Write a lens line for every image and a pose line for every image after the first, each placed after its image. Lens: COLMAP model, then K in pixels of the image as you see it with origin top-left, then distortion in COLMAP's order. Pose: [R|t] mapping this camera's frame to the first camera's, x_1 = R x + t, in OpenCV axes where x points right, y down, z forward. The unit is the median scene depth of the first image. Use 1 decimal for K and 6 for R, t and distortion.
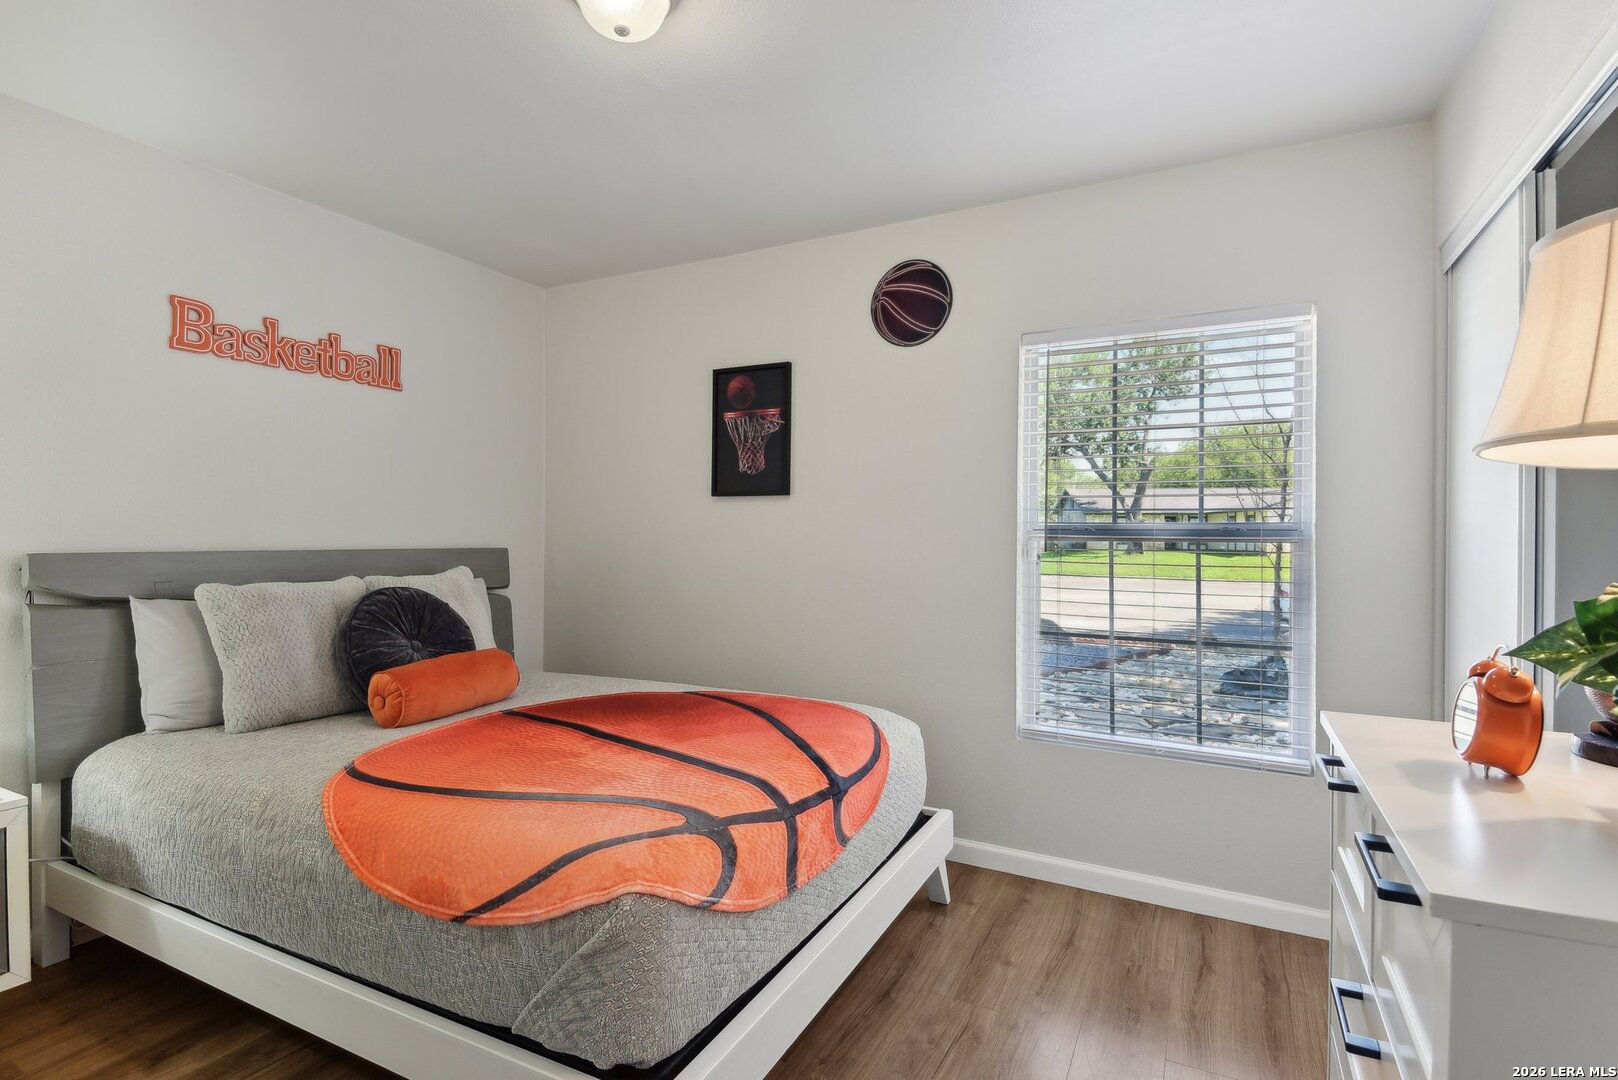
lens RADIAL K [[800.6, 0, 807.1], [0, 800.6, 534.8], [0, 0, 1]] dist [0.017752, -0.017717]
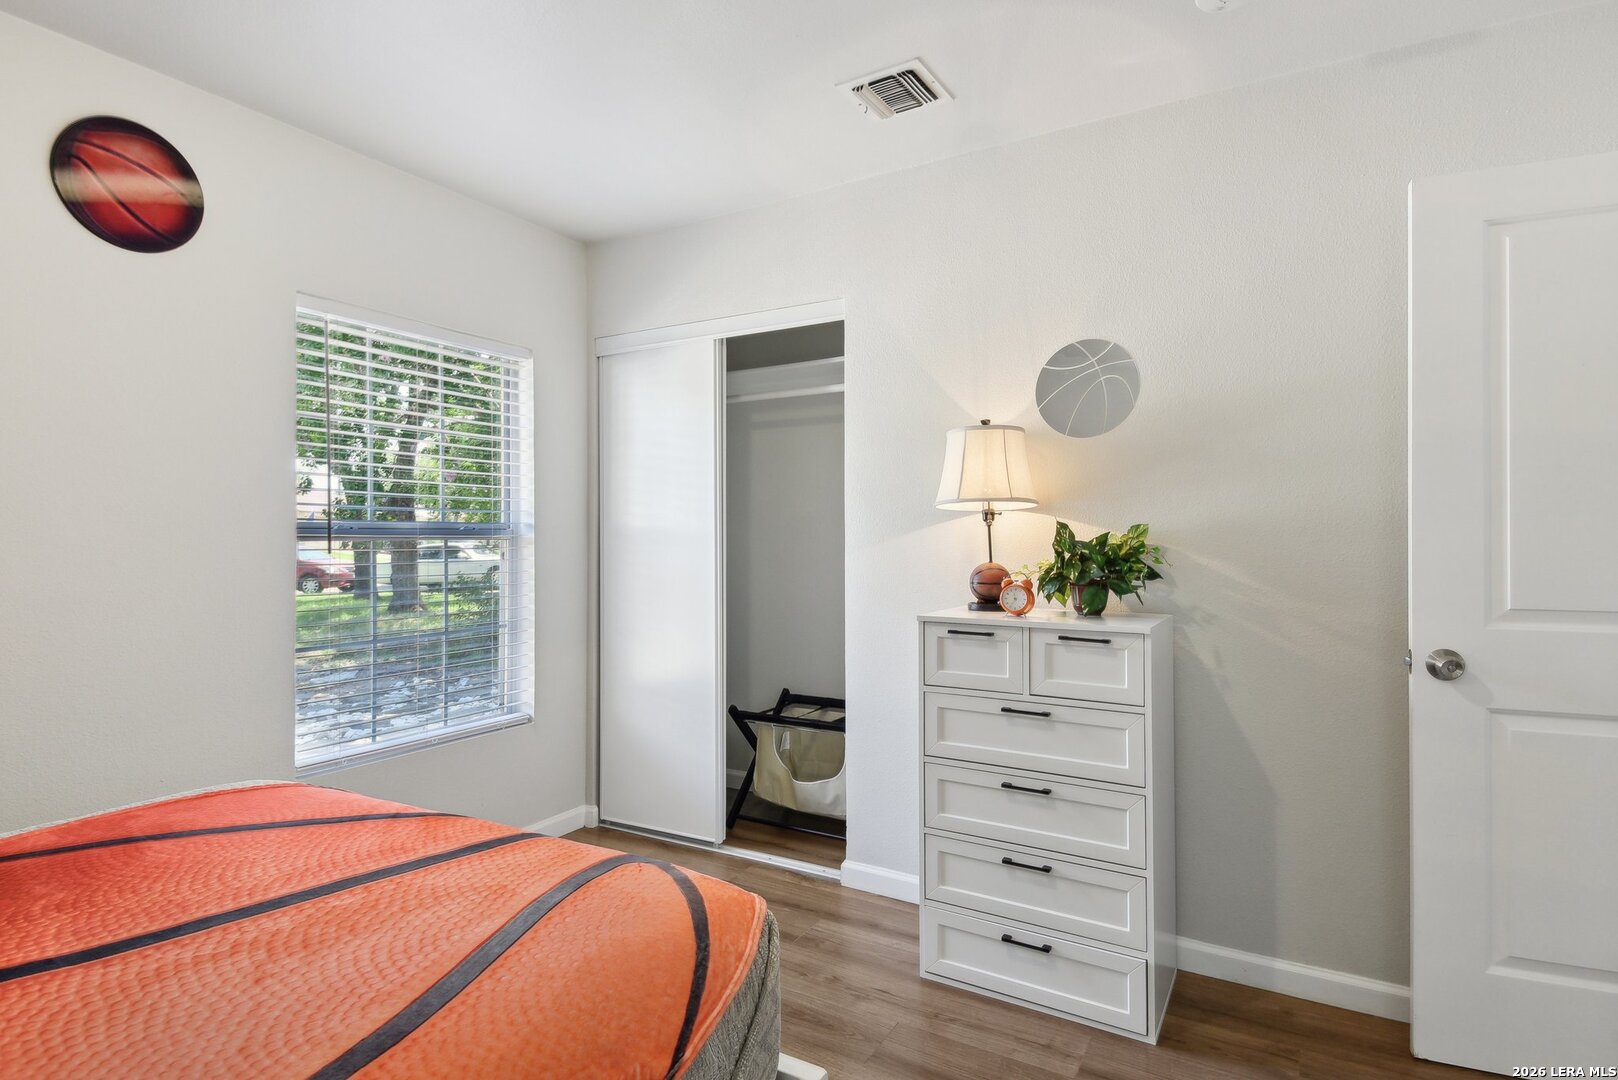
lens RADIAL K [[838.0, 0, 817.5], [0, 838.0, 535.5], [0, 0, 1]] dist [-0.013579, -0.000702]
pose [[0.033972, -0.009955, 0.999373, -1.159166], [0.003120, 0.999947, 0.009855, -0.013585], [-0.999418, 0.002783, 0.034002, 0.848896]]
